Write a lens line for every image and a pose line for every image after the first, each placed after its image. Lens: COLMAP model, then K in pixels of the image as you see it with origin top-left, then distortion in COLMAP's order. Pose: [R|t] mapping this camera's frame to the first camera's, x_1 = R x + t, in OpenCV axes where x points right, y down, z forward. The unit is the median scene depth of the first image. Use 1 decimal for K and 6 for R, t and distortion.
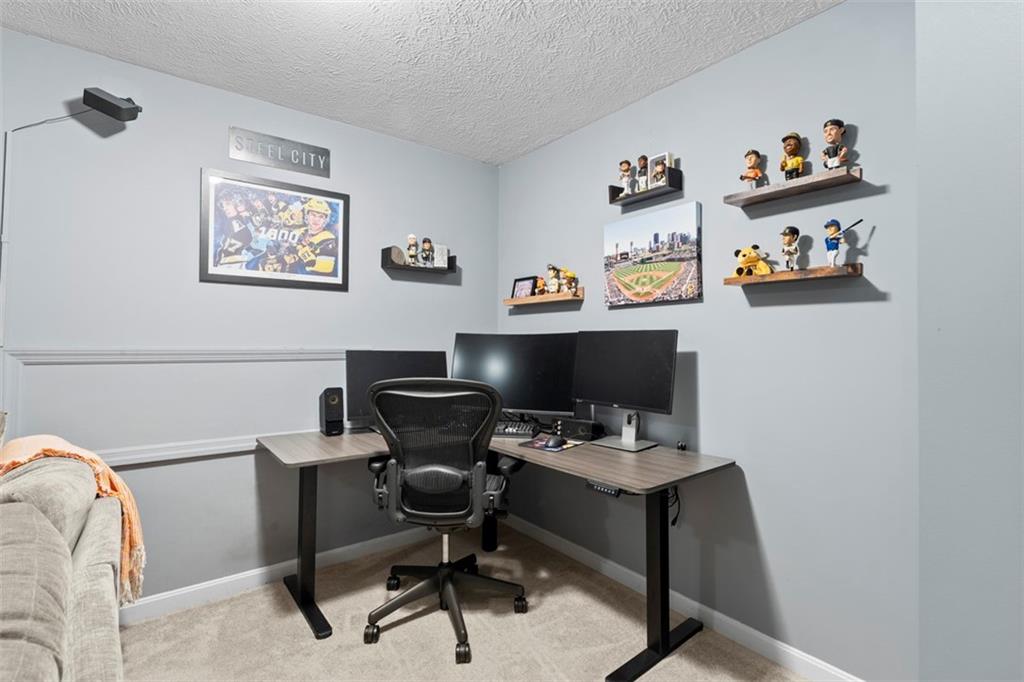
lens RADIAL K [[468.3, 0, 516.3], [0, 468.3, 333.2], [0, 0, 1]] dist [-0.003440, 0.000702]
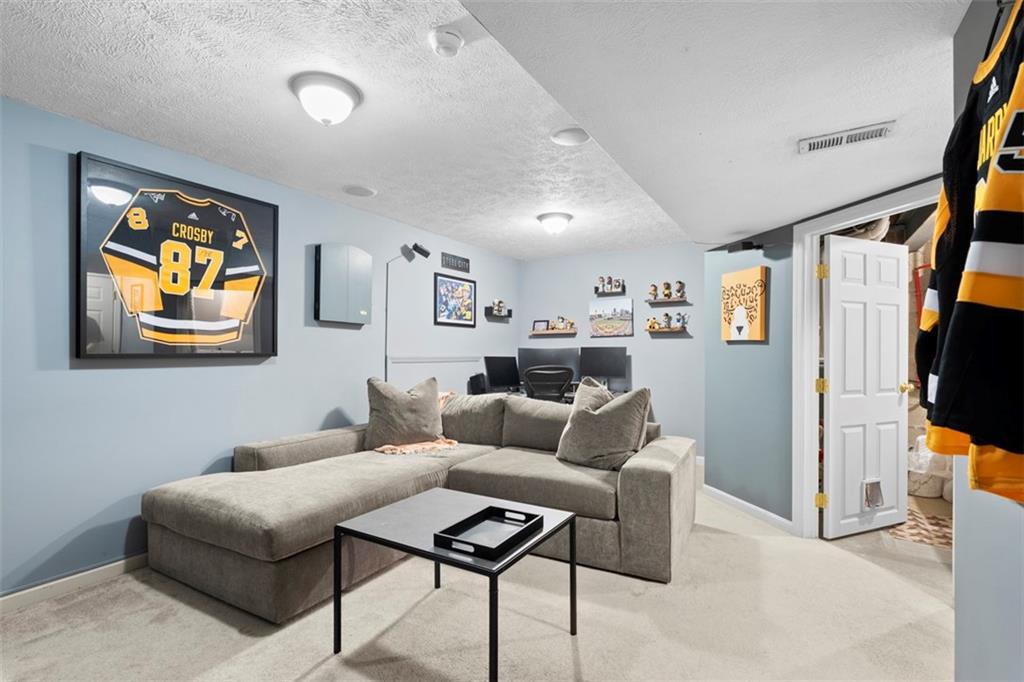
lens RADIAL K [[468.3, 0, 508.0], [0, 468.3, 349.4], [0, 0, 1]] dist [-0.003440, 0.000702]
pose [[0.939164, -0.003726, 0.343448, -1.041895], [0.000285, 0.999949, 0.010069, -0.017660], [-0.343468, -0.009358, 0.939118, -1.101551]]
